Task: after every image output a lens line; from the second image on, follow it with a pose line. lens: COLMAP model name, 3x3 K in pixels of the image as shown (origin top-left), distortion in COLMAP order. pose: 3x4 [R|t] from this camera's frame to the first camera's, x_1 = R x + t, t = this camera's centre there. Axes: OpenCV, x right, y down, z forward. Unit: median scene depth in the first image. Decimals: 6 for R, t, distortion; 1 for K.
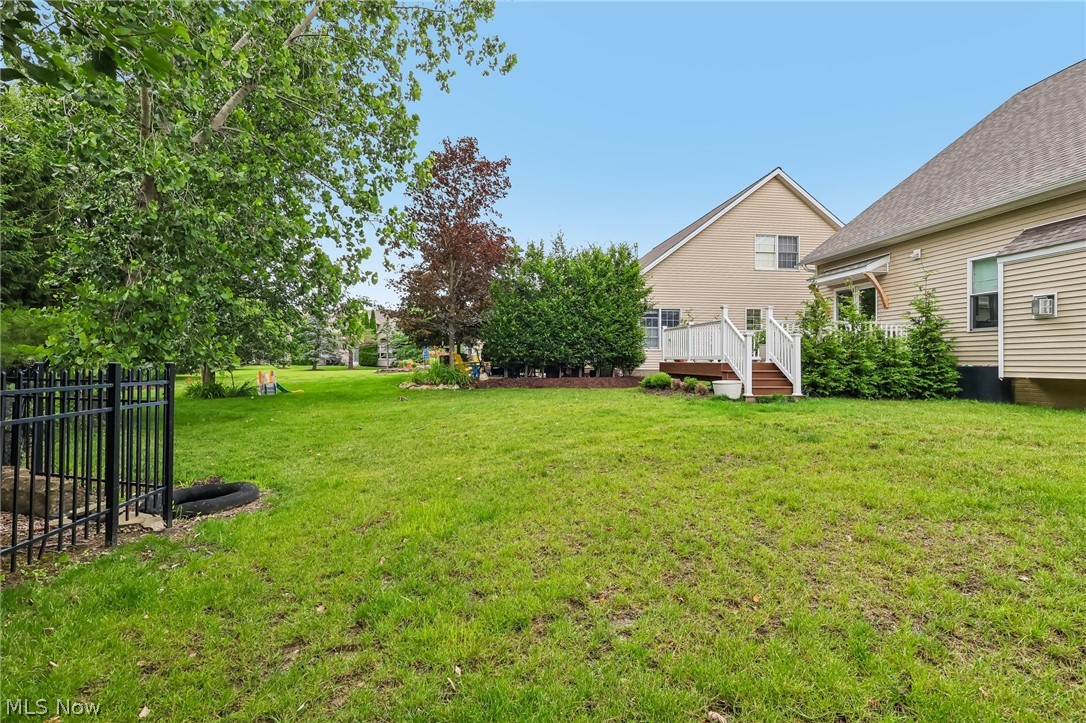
lens RADIAL K [[504.0, 0, 543.0], [0, 504.0, 361.5], [0, 0, 1]] dist [-0.000580, 0.000042]
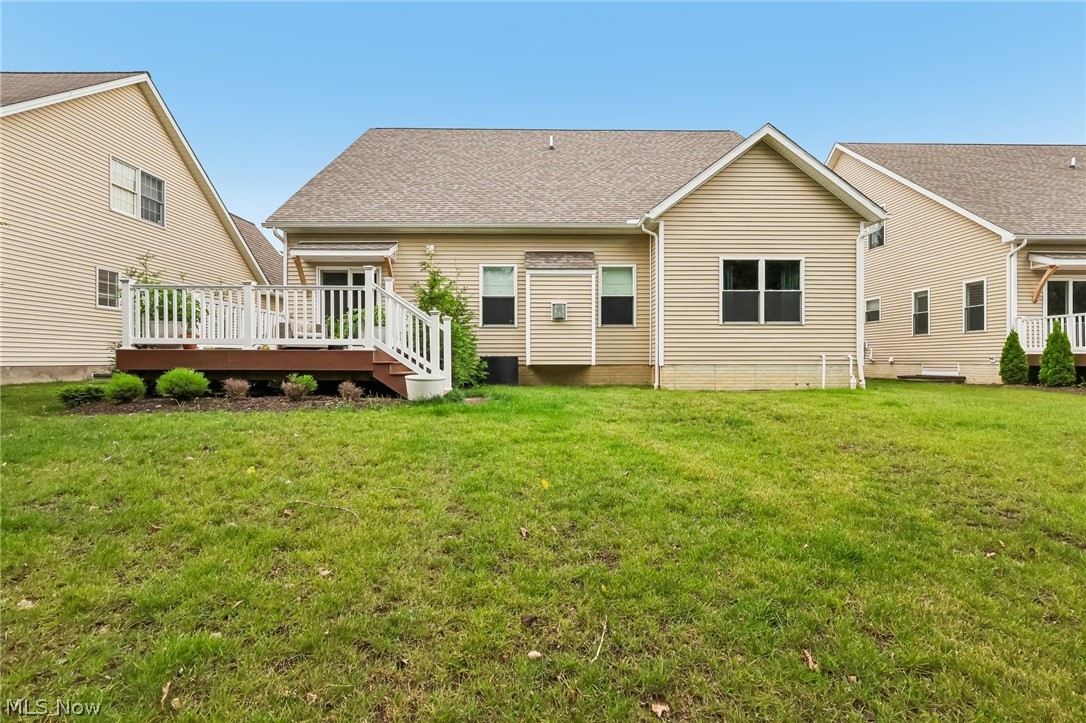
lens RADIAL K [[504.0, 0, 543.0], [0, 504.0, 361.5], [0, 0, 1]] dist [-0.000580, 0.000042]
pose [[0.134621, -0.009033, 0.990856, -0.298848], [-0.004013, 0.999945, 0.009661, 0.009930], [-0.990889, -0.005276, 0.134577, 0.703077]]
